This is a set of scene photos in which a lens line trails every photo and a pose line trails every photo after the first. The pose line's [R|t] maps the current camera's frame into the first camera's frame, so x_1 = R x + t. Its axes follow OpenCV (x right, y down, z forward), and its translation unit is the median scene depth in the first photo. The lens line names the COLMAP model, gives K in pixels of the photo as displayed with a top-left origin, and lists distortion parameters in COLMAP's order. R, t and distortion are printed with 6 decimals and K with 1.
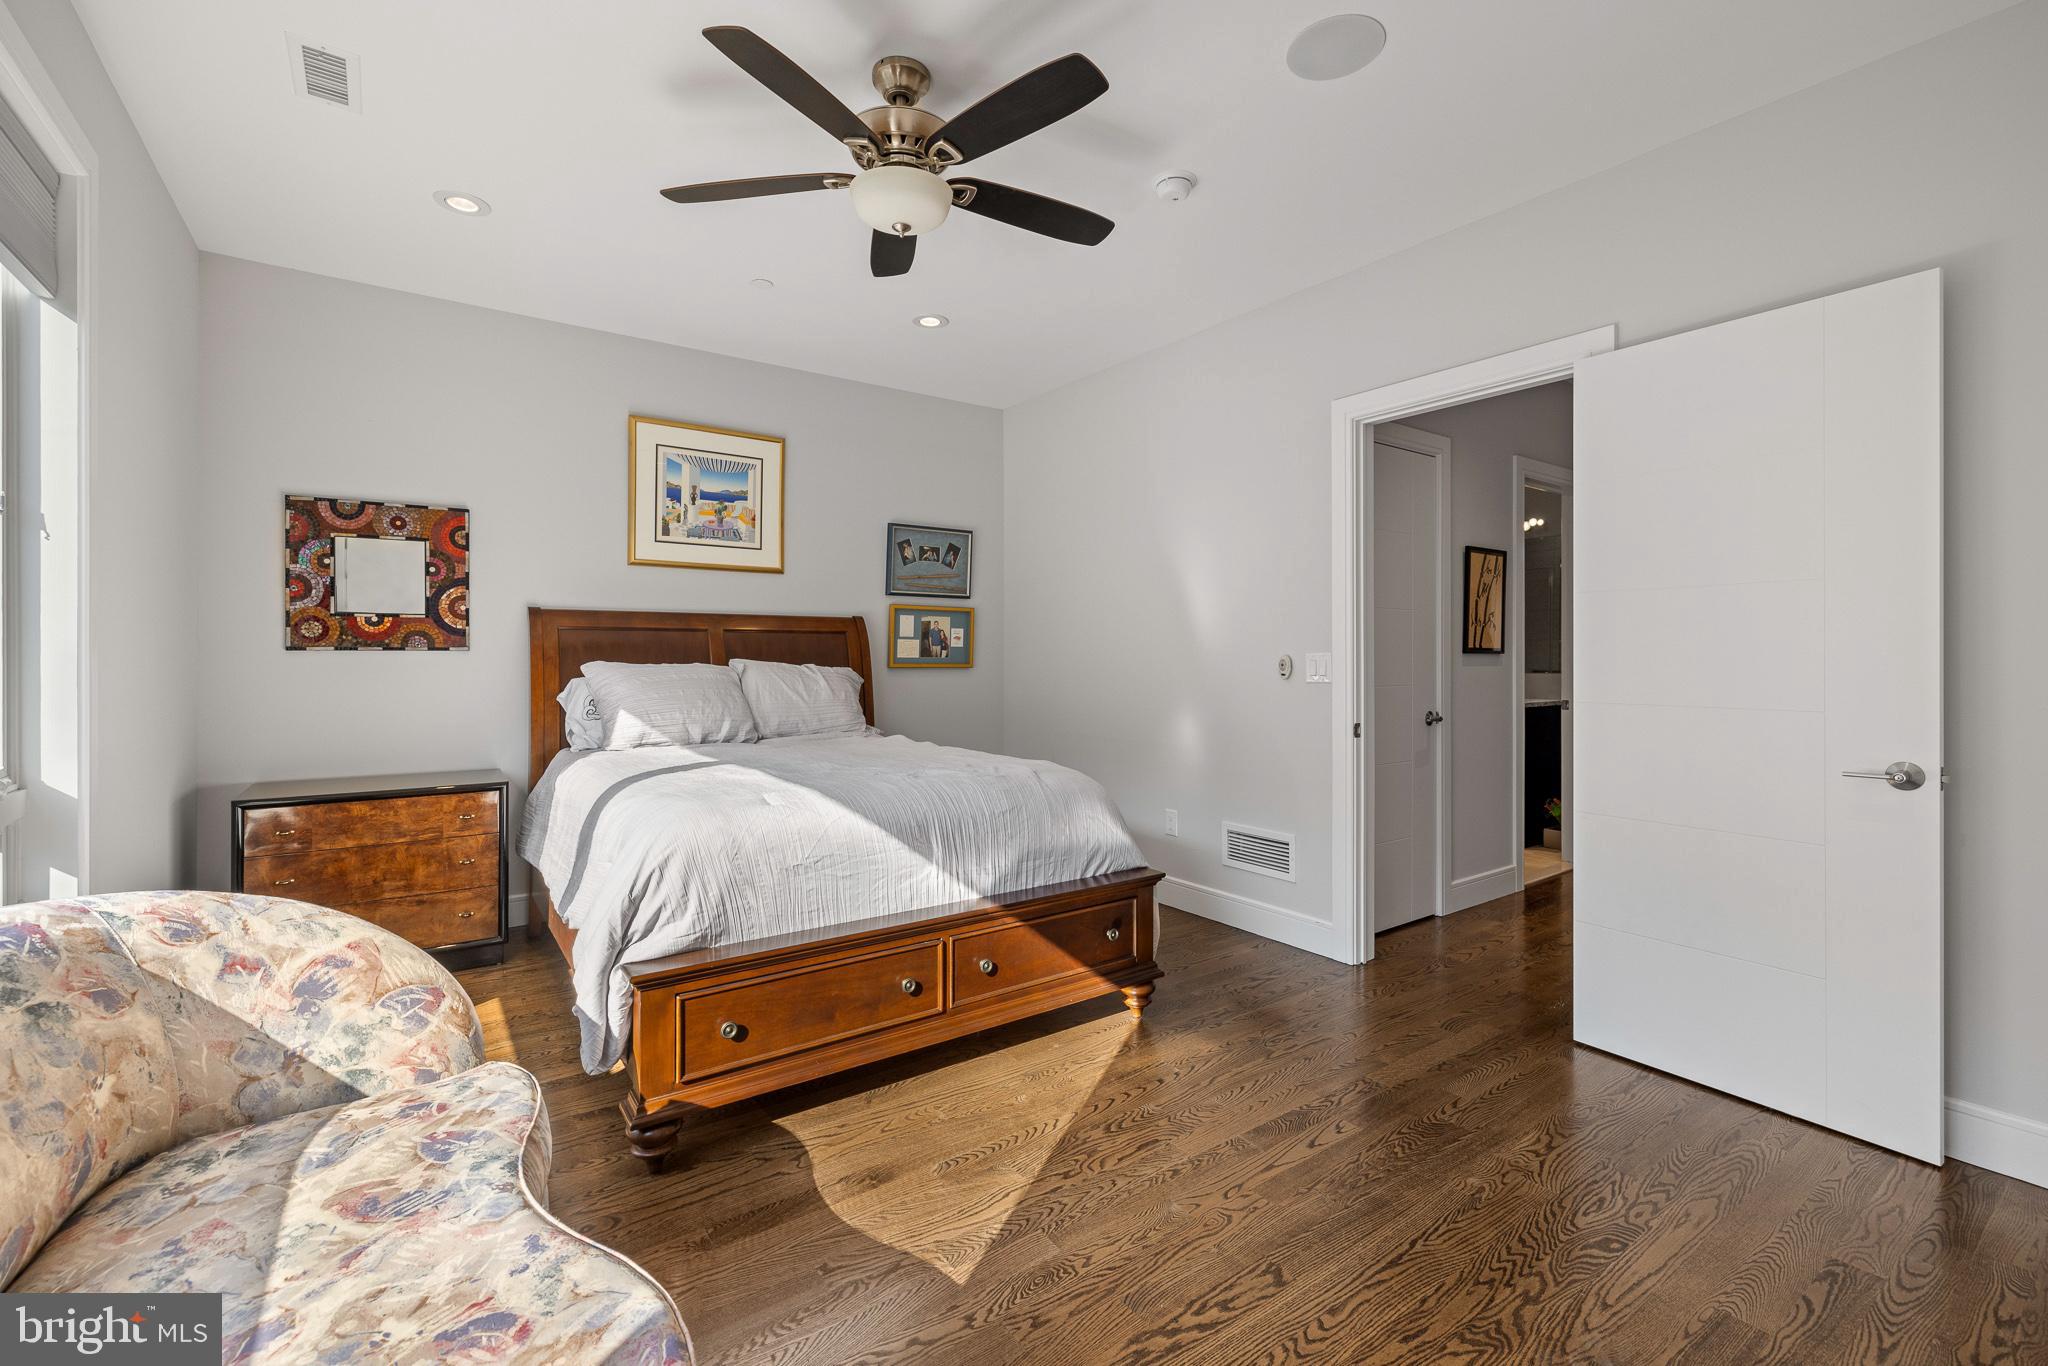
lens RADIAL K [[865.2, 0, 1023.6], [0, 865.2, 665.5], [0, 0, 1]] dist [0.000433, 0.000086]
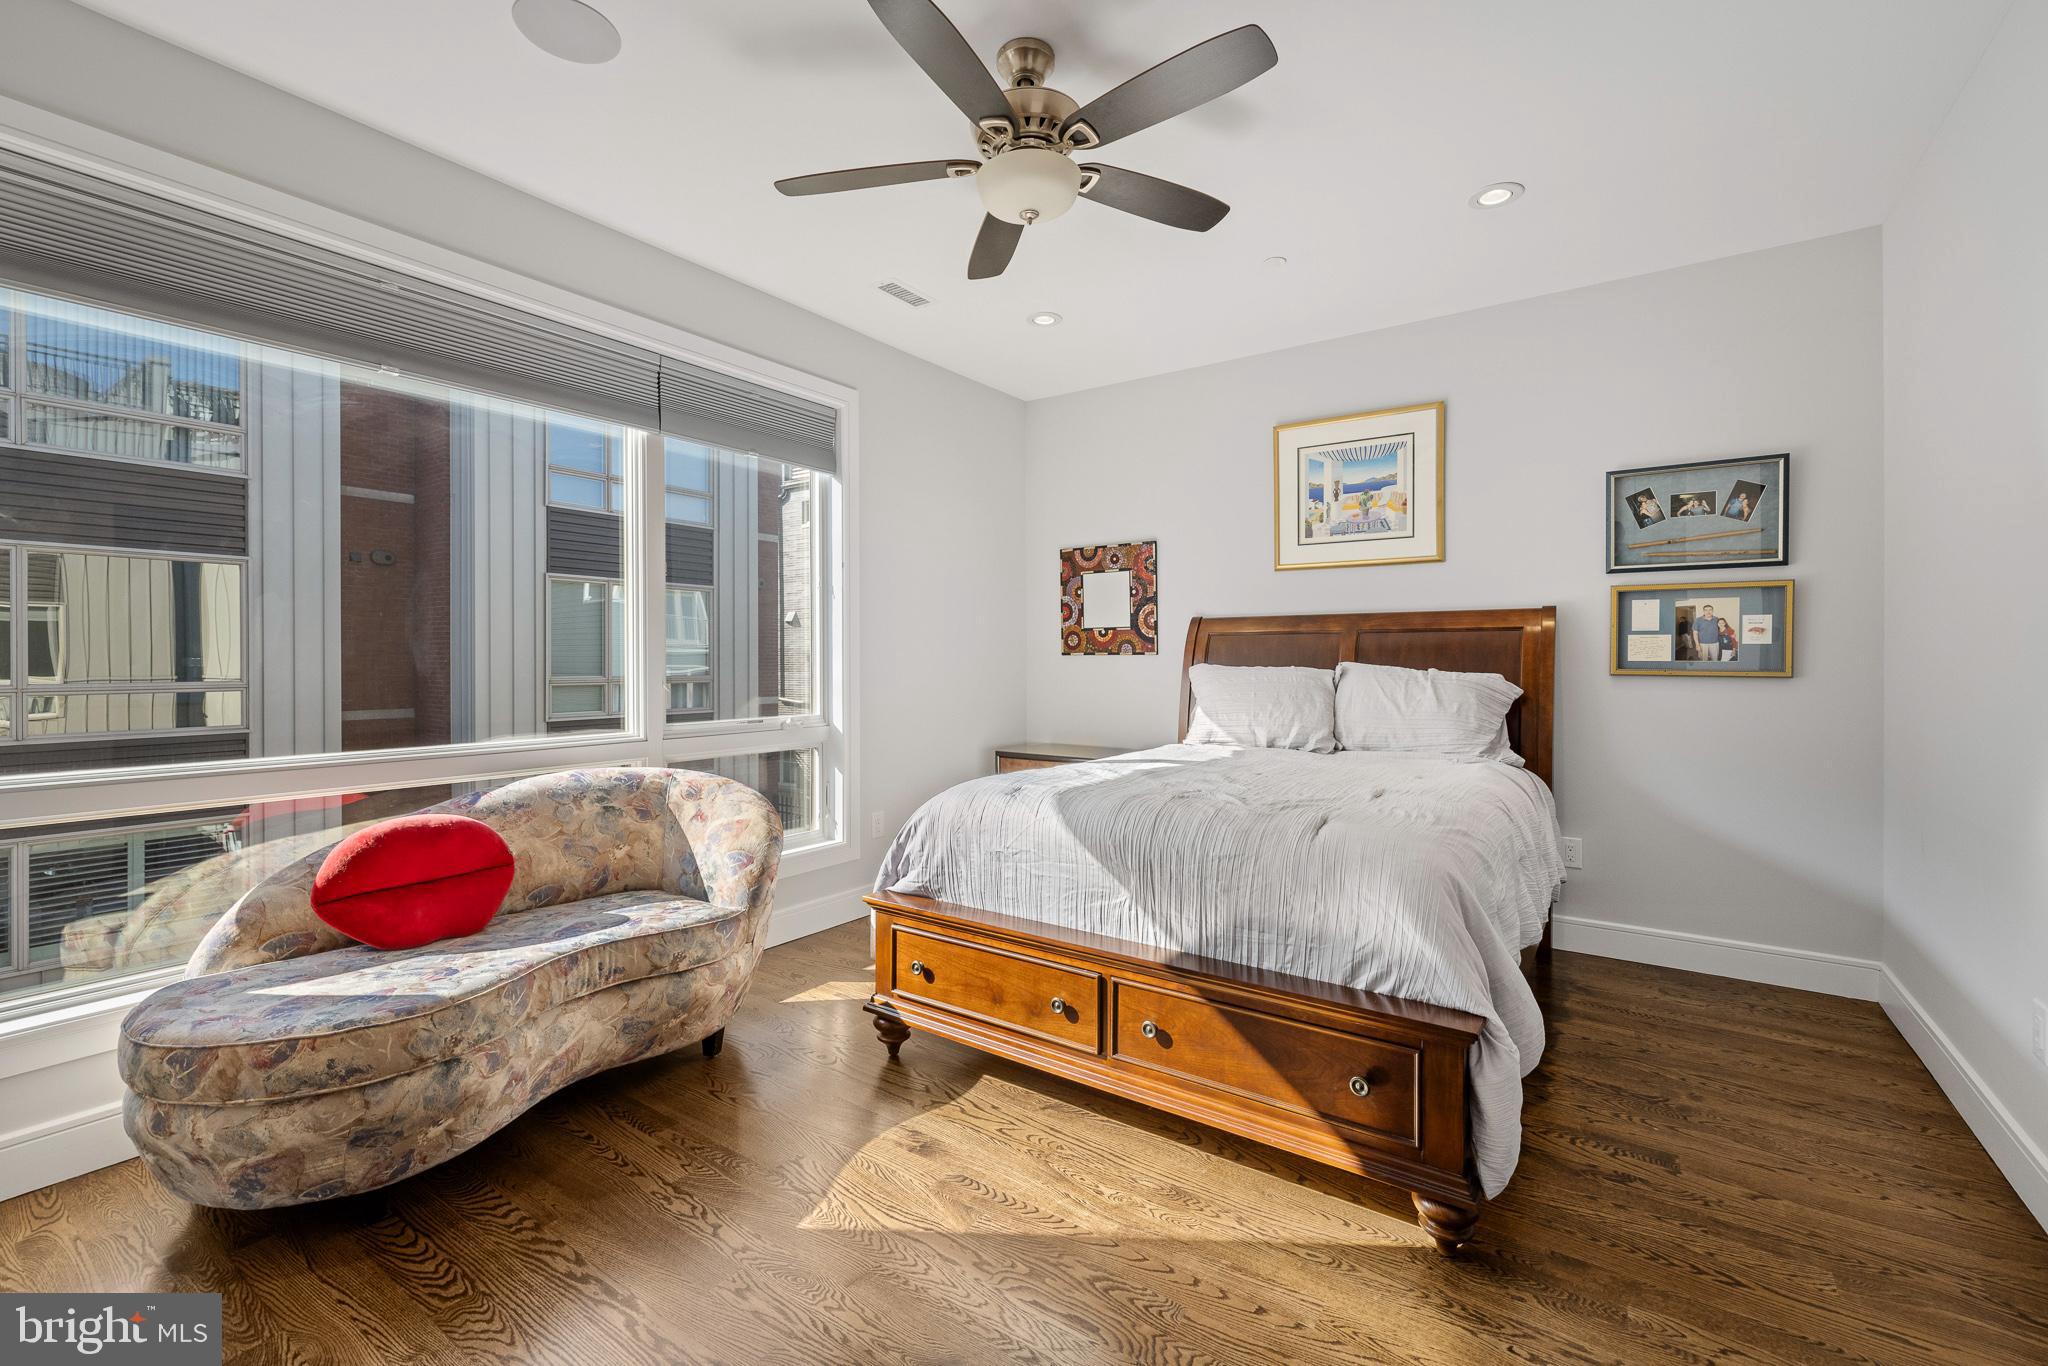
lens RADIAL K [[865.2, 0, 1023.9], [0, 865.2, 672.1], [0, 0, 1]] dist [0.000433, 0.000086]
pose [[0.338592, 0.013112, -0.940842, 0.474727], [-0.010360, 0.999894, 0.010207, -0.003060], [0.940876, 0.006291, 0.338692, 0.411130]]
